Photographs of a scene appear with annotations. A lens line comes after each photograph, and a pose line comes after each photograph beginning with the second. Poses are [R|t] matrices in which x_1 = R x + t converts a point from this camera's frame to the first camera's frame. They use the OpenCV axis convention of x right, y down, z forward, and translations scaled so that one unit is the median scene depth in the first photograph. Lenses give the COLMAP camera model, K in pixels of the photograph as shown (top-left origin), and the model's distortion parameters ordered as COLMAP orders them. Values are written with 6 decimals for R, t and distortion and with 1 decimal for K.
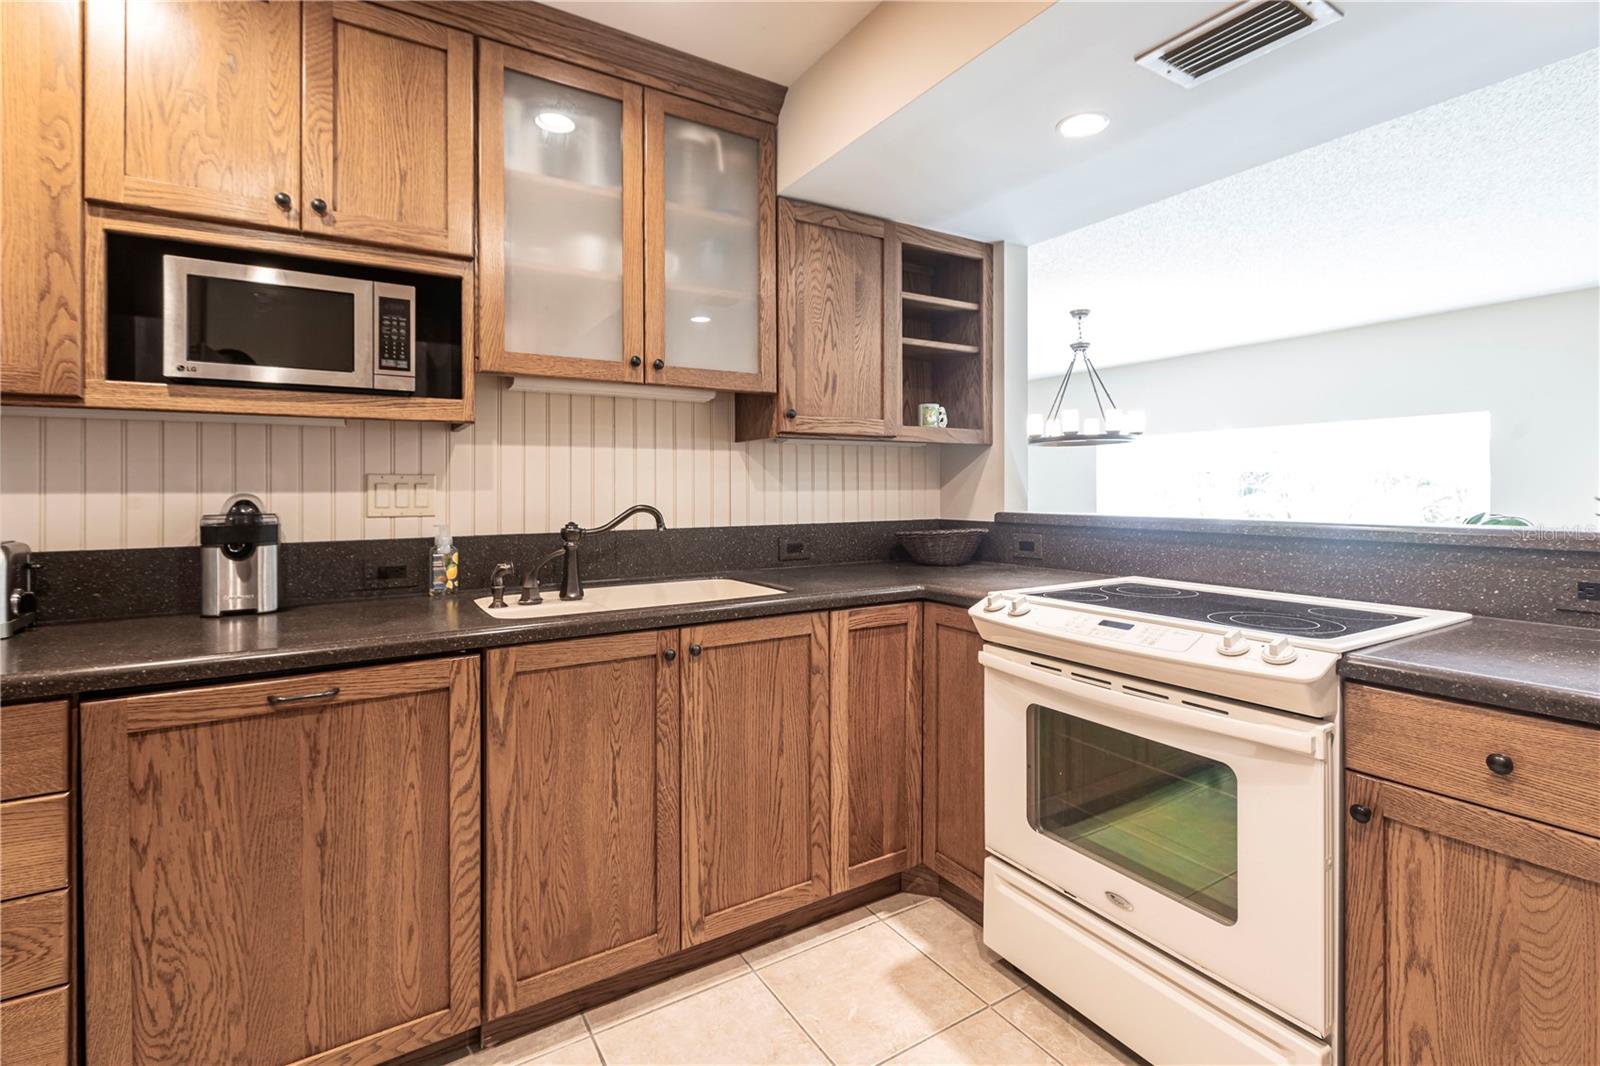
lens RADIAL K [[726.9, 0, 787.1], [0, 726.9, 491.1], [0, 0, 1]] dist [-0.008267, -0.000070]
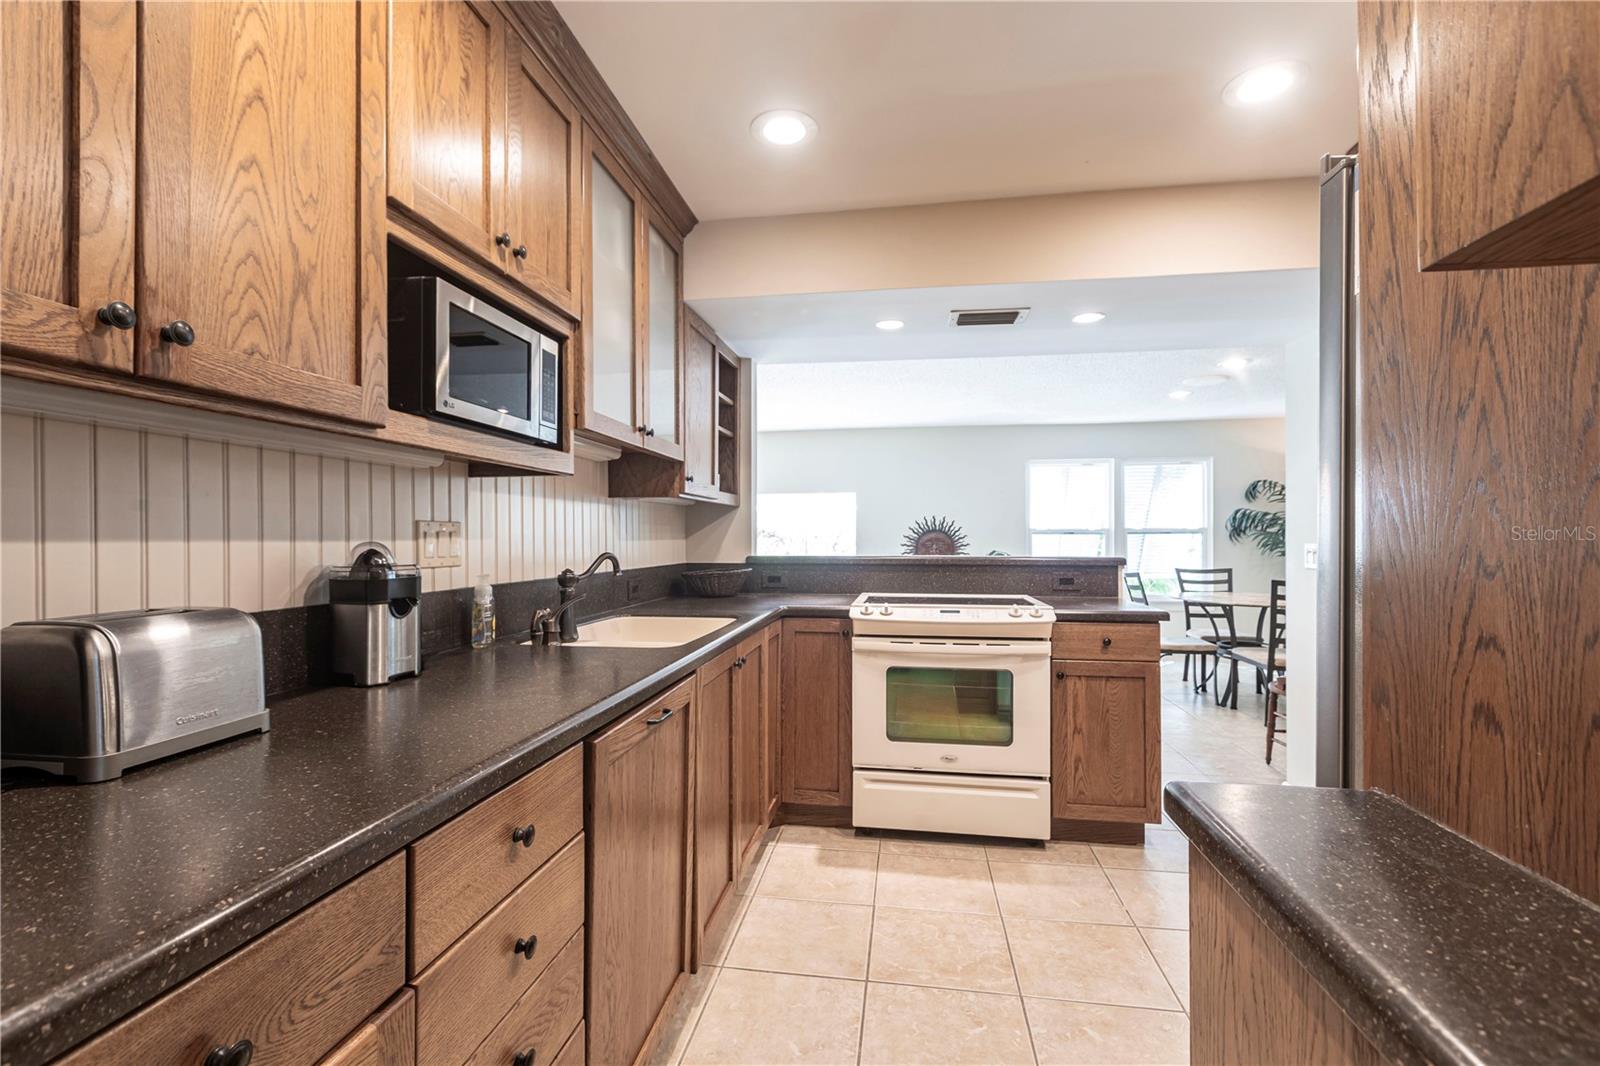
lens RADIAL K [[726.9, 0, 788.7], [0, 726.9, 540.2], [0, 0, 1]] dist [-0.008267, -0.000070]
pose [[0.662417, 0.001430, 0.749134, -1.059454], [-0.000067, 0.999998, -0.001849, 0.003448], [-0.749135, 0.001174, 0.662416, 0.057413]]
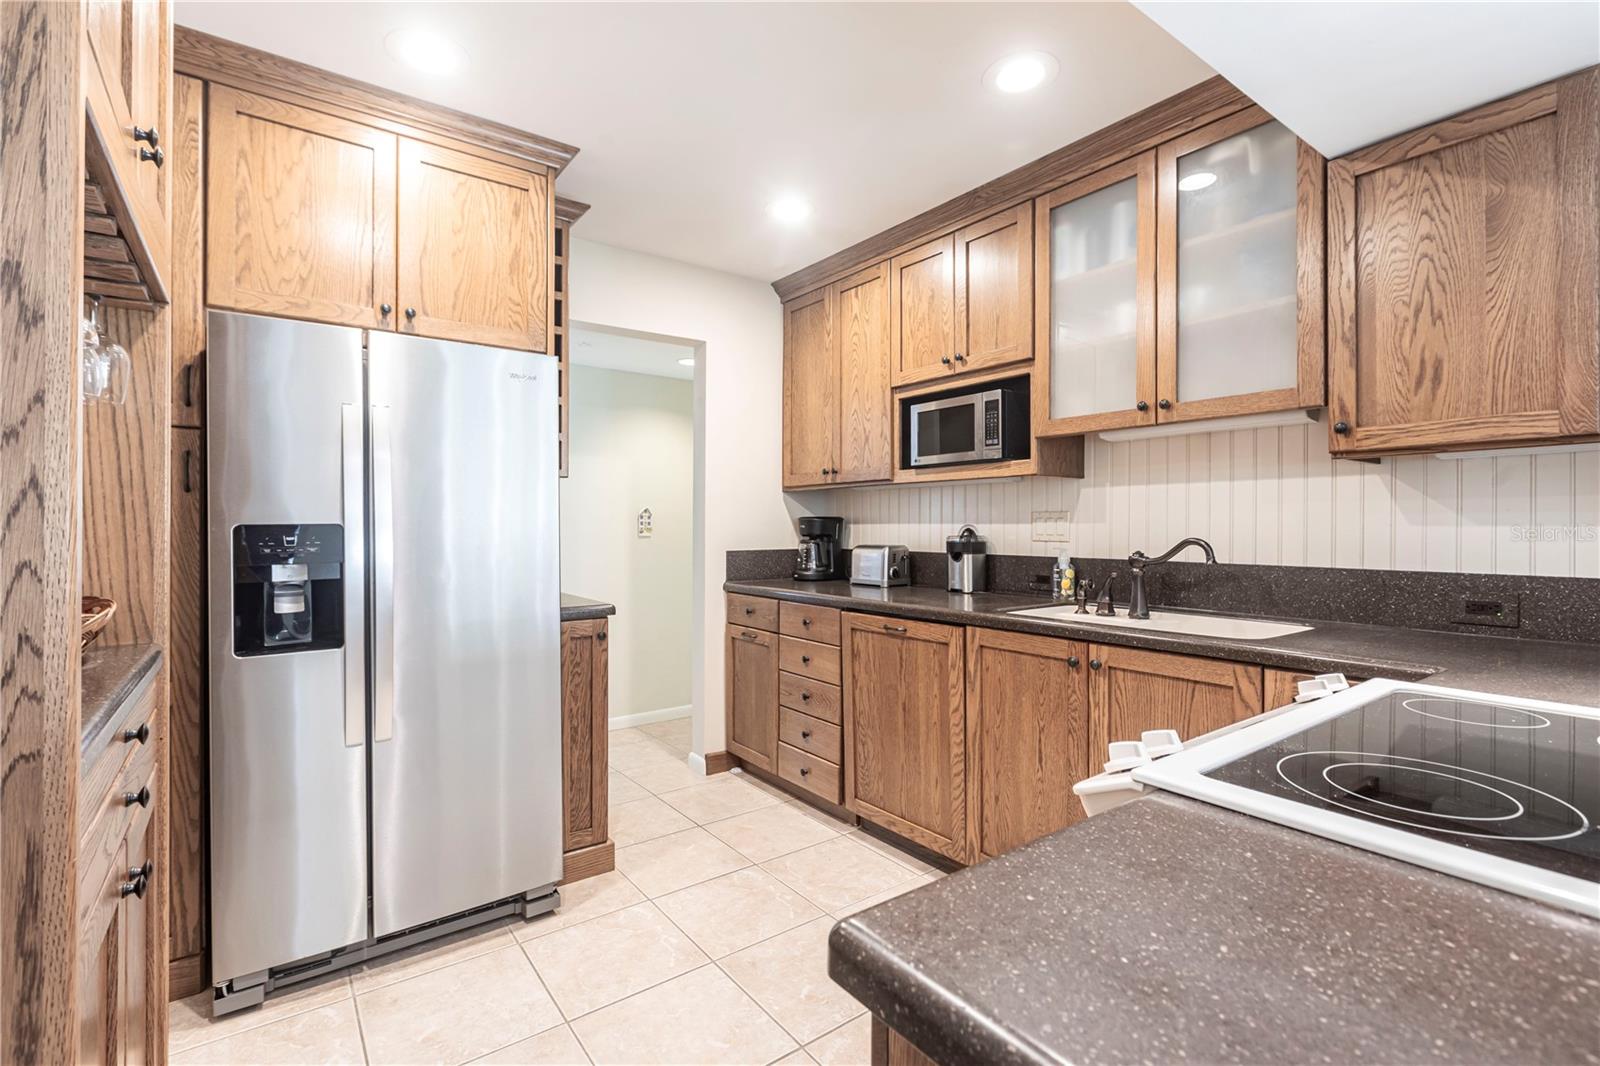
lens RADIAL K [[726.9, 0, 808.9], [0, 726.9, 527.1], [0, 0, 1]] dist [-0.008267, -0.000070]
pose [[0.087078, 0.008852, -0.996162, 0.960747], [-0.002287, 0.999960, 0.008685, -0.004606], [0.996199, 0.001522, 0.087094, 0.457170]]
